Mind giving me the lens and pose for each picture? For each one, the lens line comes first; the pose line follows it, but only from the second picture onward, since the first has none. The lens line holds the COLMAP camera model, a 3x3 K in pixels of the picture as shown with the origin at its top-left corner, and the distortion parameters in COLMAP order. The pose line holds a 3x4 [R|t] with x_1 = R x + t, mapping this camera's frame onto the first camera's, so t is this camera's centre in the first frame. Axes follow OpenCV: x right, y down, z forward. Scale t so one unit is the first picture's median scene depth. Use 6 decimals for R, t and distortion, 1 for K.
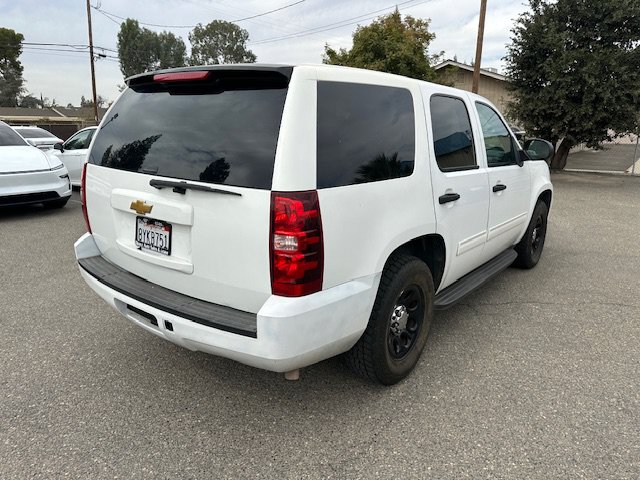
lens RADIAL K [[456.6, 0, 325.5], [0, 456.6, 237.8], [0, 0, 1]] dist [0.022591, -0.026140]
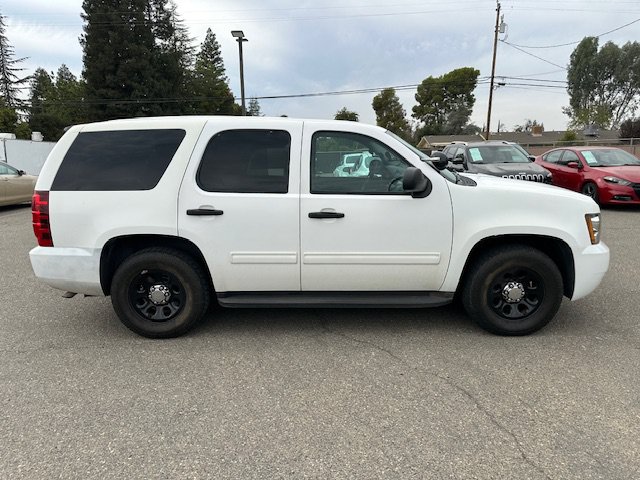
lens RADIAL K [[456.6, 0, 319.8], [0, 456.6, 244.2], [0, 0, 1]] dist [0.022591, -0.026140]
pose [[0.605564, 0.144676, -0.782535, 0.849613], [-0.170593, 0.984076, 0.049924, -0.068749], [0.777297, 0.103263, 0.620602, 0.280112]]
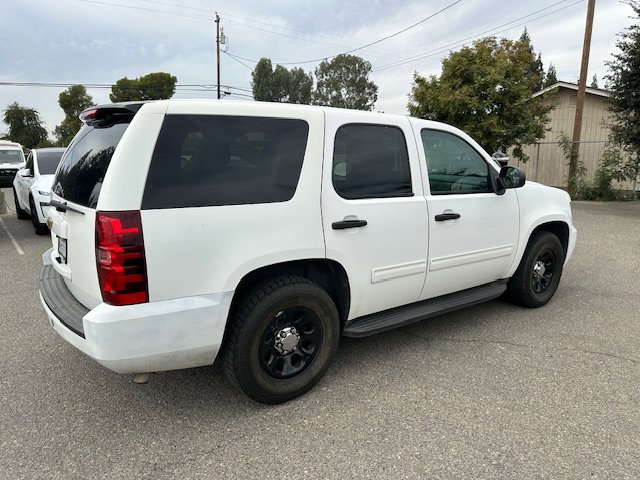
lens RADIAL K [[456.6, 0, 325.0], [0, 456.6, 242.6], [0, 0, 1]] dist [0.022591, -0.026140]
pose [[0.964898, 0.040571, -0.259474, 0.279646], [-0.052882, 0.997773, -0.040643, -0.001989], [0.257247, 0.052938, 0.964895, 0.012852]]
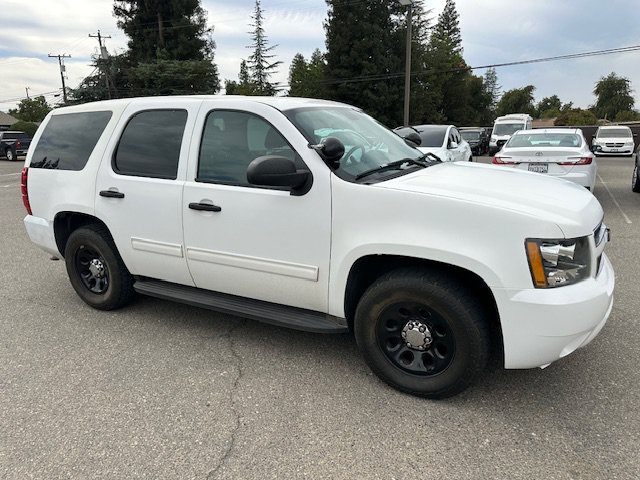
lens RADIAL K [[456.6, 0, 323.9], [0, 456.6, 245.7], [0, 0, 1]] dist [0.022591, -0.026140]
pose [[0.151331, 0.234004, -0.960386, 0.939047], [-0.218544, 0.955453, 0.198366, -0.193492], [0.964022, 0.179867, 0.195729, 0.784331]]
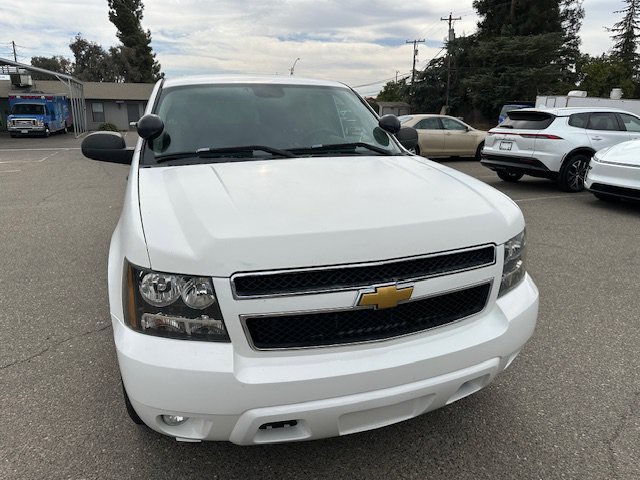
lens RADIAL K [[456.6, 0, 317.3], [0, 456.6, 236.8], [0, 0, 1]] dist [0.022591, -0.026140]
pose [[-0.560128, 0.209375, -0.801510, 0.718155], [-0.205273, 0.902279, 0.379152, -0.329081], [0.802571, 0.376902, -0.462412, 1.343995]]
